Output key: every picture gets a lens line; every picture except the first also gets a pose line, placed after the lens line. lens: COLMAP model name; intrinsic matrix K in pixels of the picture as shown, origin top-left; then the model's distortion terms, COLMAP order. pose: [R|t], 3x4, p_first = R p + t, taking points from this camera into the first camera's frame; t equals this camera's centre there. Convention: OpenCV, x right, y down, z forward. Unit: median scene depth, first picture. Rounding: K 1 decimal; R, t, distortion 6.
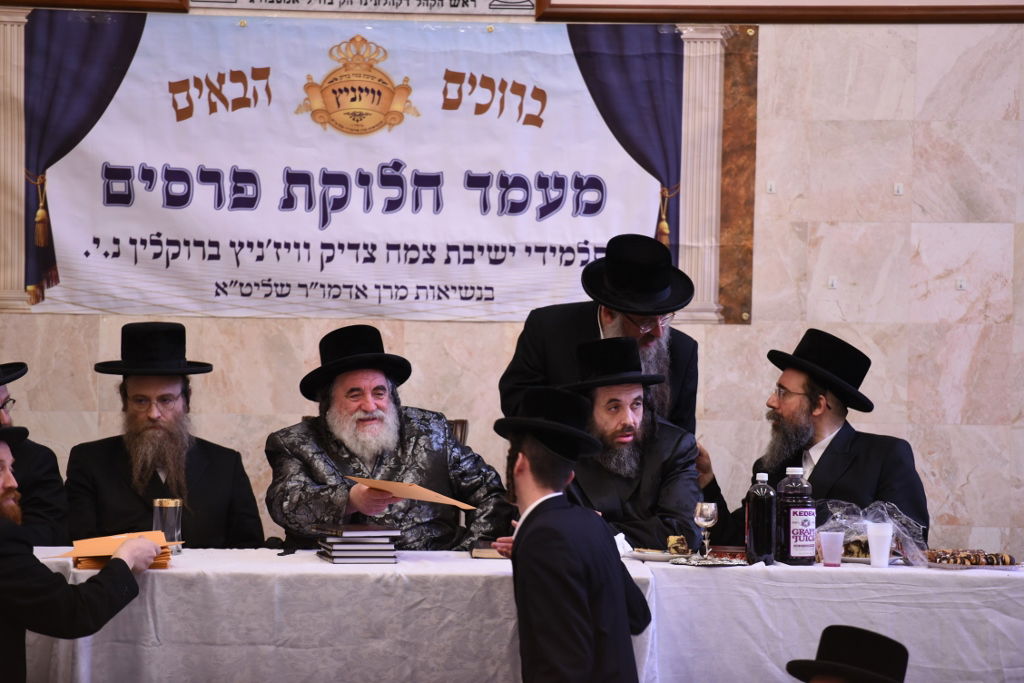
lens RADIAL K [[5429.0, 0, 509.1], [0, 5429.0, 342.0], [0, 0, 1]] dist [2.215109, 0.000000]
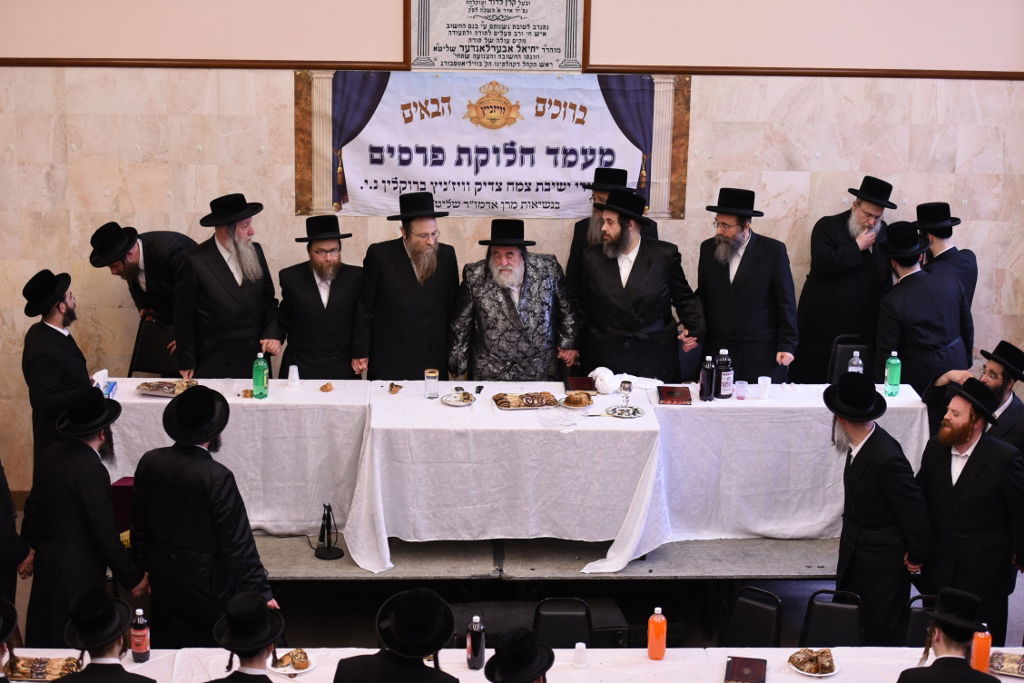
lens RADIAL K [[2040.5, 0, 510.2], [0, 2040.5, 335.7], [0, 0, 1]] dist [-0.062101, 0.000000]
pose [[0.999702, -0.001214, 0.024382, -0.040007], [-0.004800, 0.969494, 0.245069, -0.148887], [-0.023936, -0.245113, 0.969199, 0.248774]]
